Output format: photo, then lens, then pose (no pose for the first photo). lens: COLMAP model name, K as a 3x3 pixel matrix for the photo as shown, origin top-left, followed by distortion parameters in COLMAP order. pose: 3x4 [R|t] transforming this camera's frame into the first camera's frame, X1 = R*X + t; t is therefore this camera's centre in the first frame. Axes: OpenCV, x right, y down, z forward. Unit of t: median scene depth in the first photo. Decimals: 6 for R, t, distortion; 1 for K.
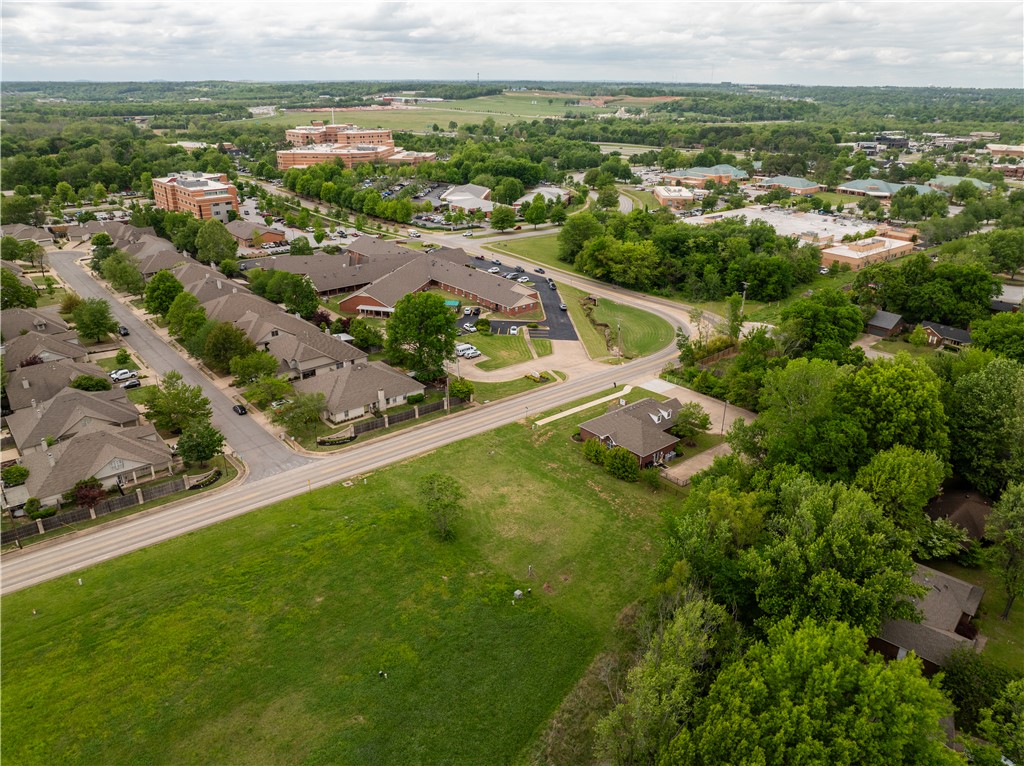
lens RADIAL K [[722.6, 0, 510.1], [0, 722.6, 384.2], [0, 0, 1]] dist [-0.038900, -0.000843]
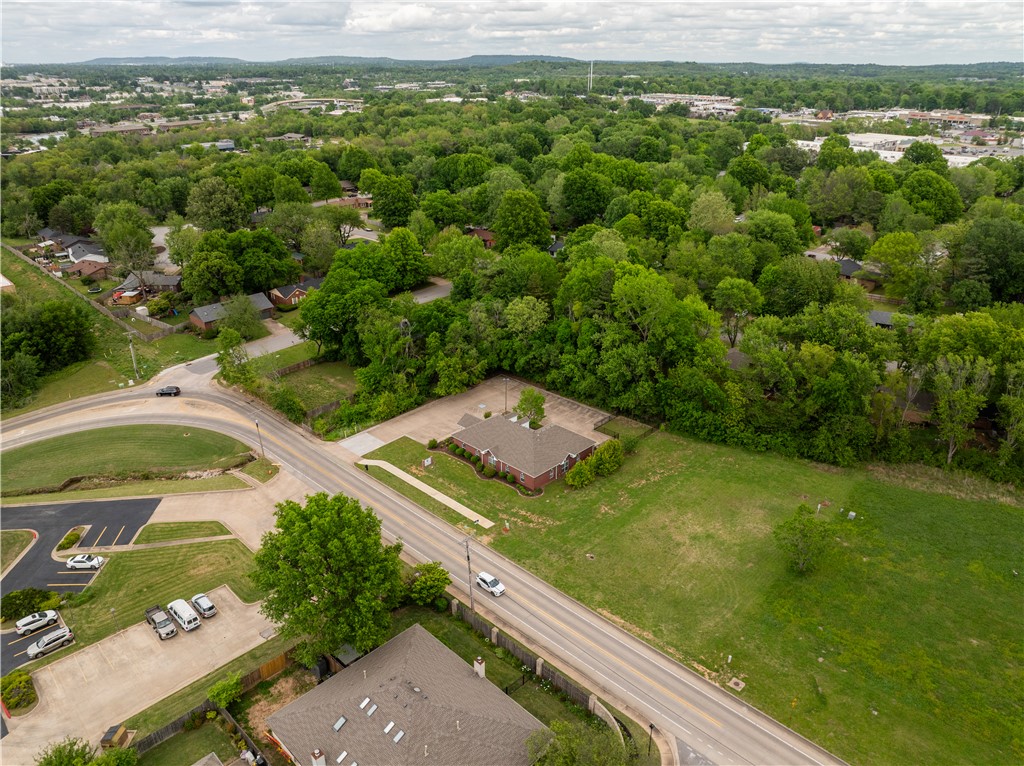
lens RADIAL K [[720.9, 0, 508.5], [0, 720.9, 387.8], [0, 0, 1]] dist [-0.046408, 0.014279]
pose [[-0.092731, -0.424724, 0.900561, -0.542085], [0.388057, 0.817523, 0.425520, -0.351212], [-0.916958, 0.388928, 0.089007, 0.826916]]
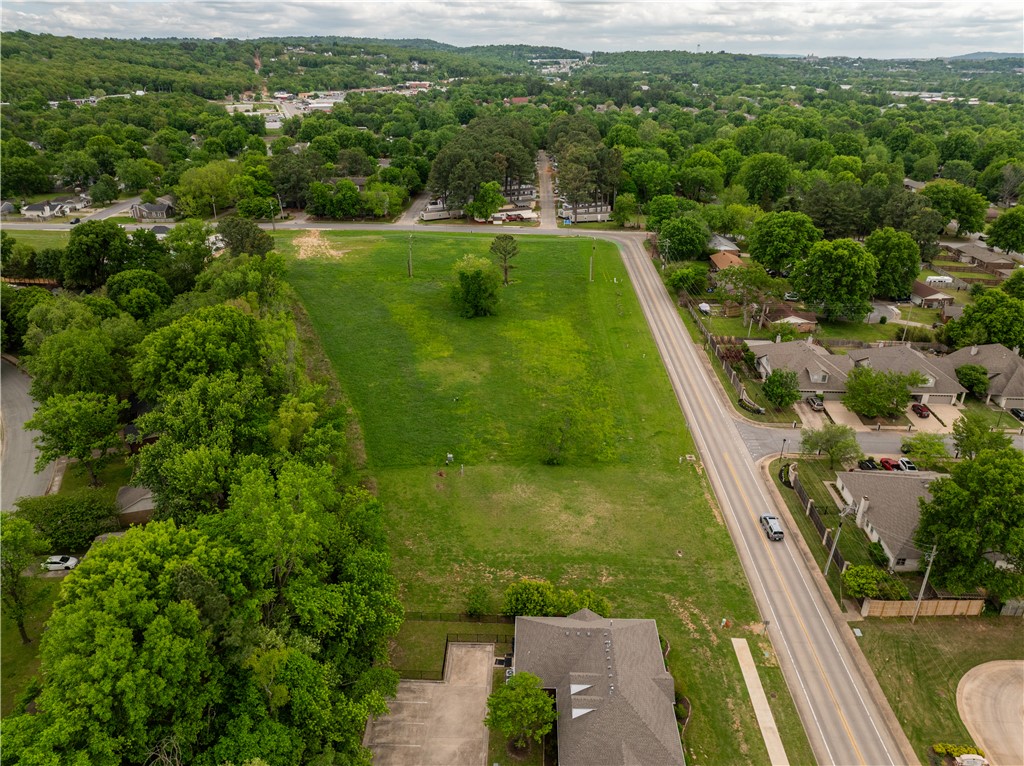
lens RADIAL K [[720.9, 0, 508.5], [0, 720.9, 387.8], [0, 0, 1]] dist [-0.046408, 0.014279]
pose [[-0.669783, 0.302751, -0.678036, 0.476769], [-0.302499, 0.722661, 0.621494, -0.382903], [0.678148, 0.621372, -0.392444, 0.933589]]
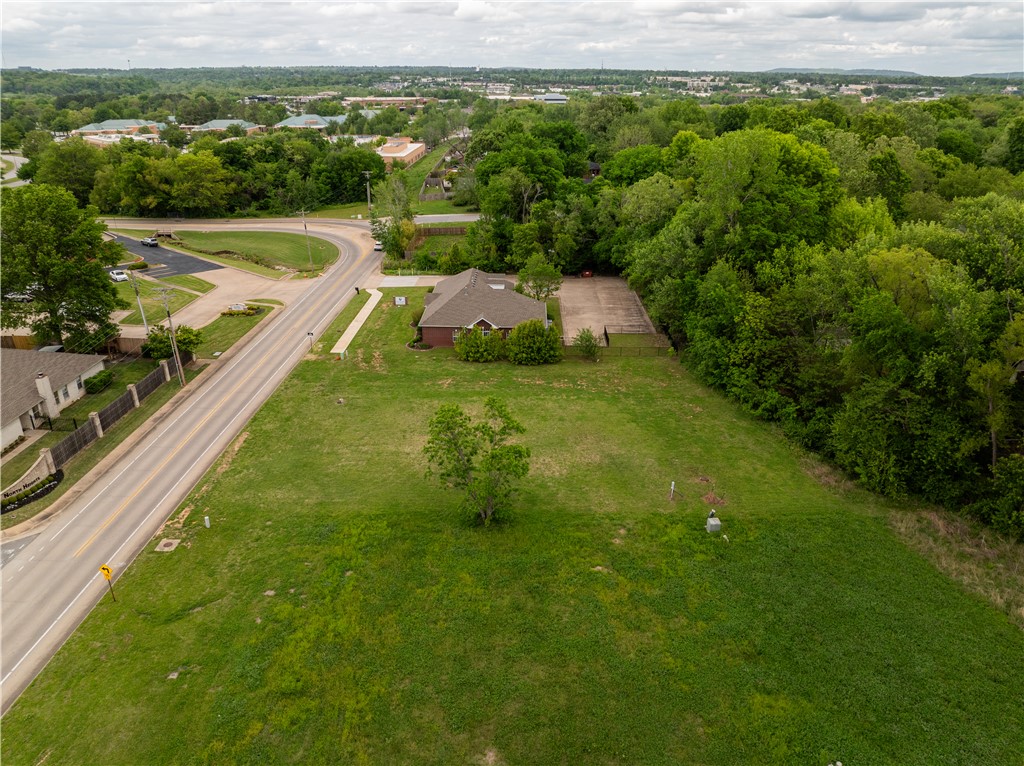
lens RADIAL K [[722.6, 0, 510.1], [0, 722.6, 384.2], [0, 0, 1]] dist [-0.038900, -0.000843]
pose [[0.666566, -0.302791, 0.681181, -0.283561], [0.291655, 0.946878, 0.135498, 0.038448], [-0.686023, 0.108352, 0.719467, 0.431502]]
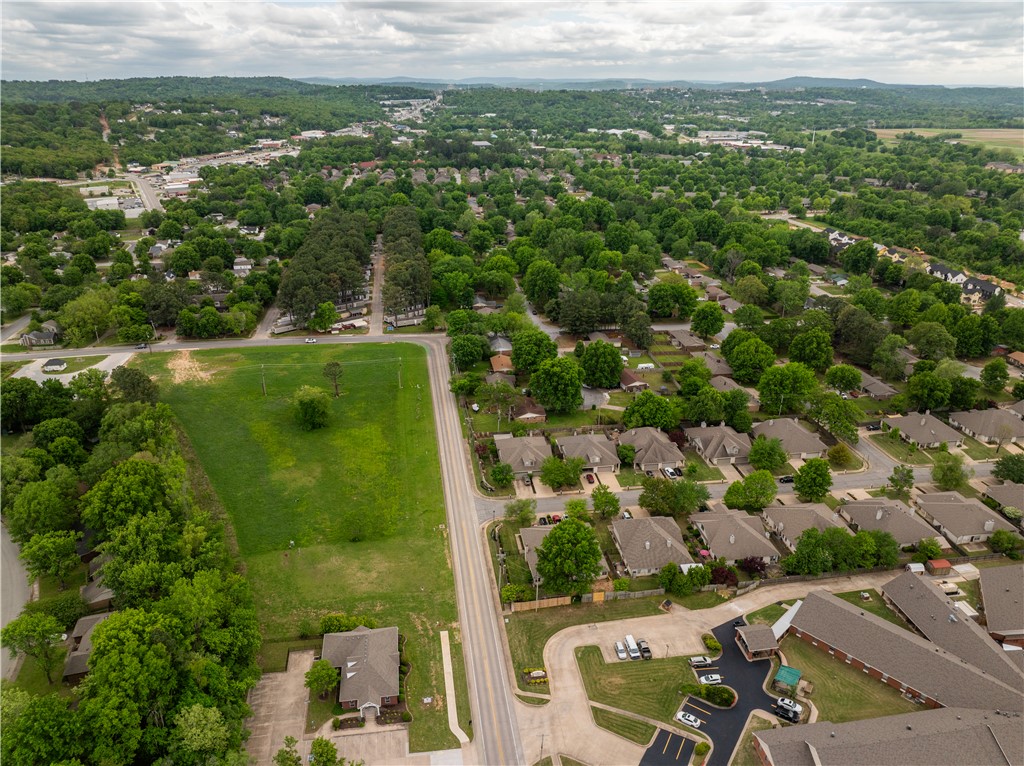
lens RADIAL K [[720.9, 0, 508.5], [0, 720.9, 387.8], [0, 0, 1]] dist [-0.046408, 0.014279]
pose [[-0.523993, 0.330228, -0.785099, 0.715706], [-0.336941, 0.766212, 0.547166, -0.857070], [0.782242, 0.551243, -0.290222, 1.146480]]
